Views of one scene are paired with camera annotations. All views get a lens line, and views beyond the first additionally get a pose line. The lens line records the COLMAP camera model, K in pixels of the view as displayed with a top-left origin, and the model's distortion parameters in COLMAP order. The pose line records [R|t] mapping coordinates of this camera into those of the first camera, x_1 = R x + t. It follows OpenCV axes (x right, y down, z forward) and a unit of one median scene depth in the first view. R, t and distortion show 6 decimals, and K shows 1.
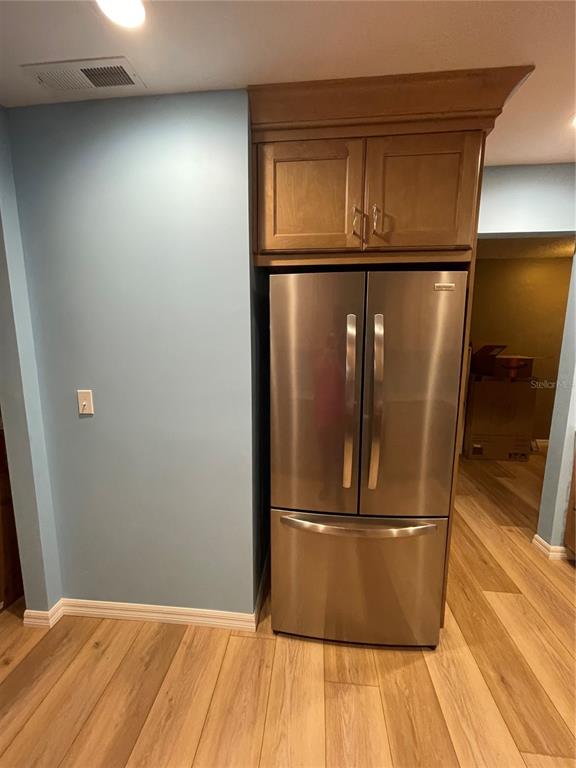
lens RADIAL K [[310.7, 0, 287.5], [0, 310.7, 382.4], [0, 0, 1]] dist [-0.002659, -0.000154]
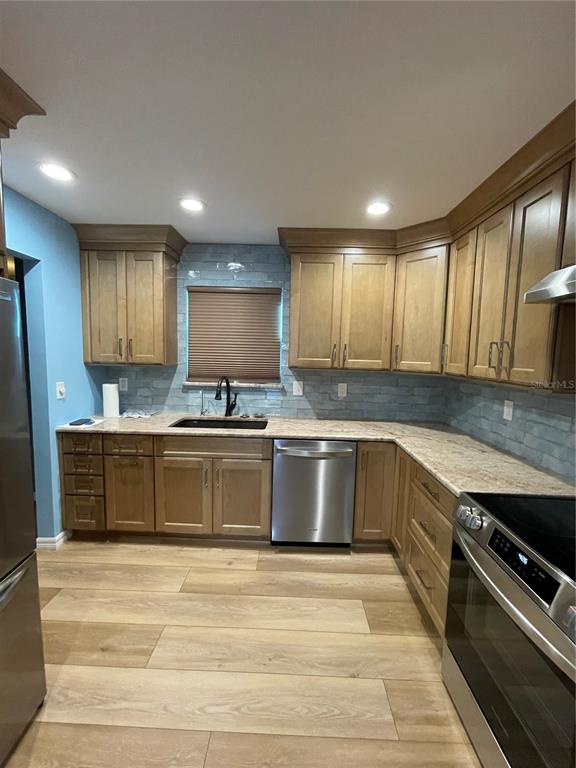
lens RADIAL K [[310.7, 0, 287.1], [0, 310.7, 381.4], [0, 0, 1]] dist [-0.002659, -0.000154]
pose [[-0.076473, -0.095591, 0.992479, -0.391151], [0.122351, 0.986971, 0.104488, -0.056652], [-0.989536, 0.129422, -0.063781, 0.265672]]
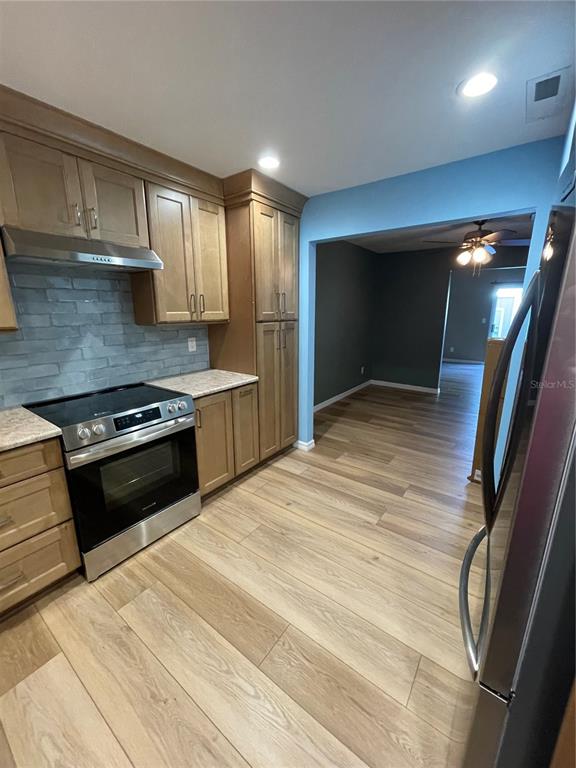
lens RADIAL K [[310.7, 0, 287.7], [0, 310.7, 380.4], [0, 0, 1]] dist [-0.002659, -0.000154]
pose [[-0.517581, 0.196146, -0.832848, 0.983303], [-0.124064, 0.945879, 0.299867, -0.126341], [0.846592, 0.258533, -0.465234, 0.846220]]
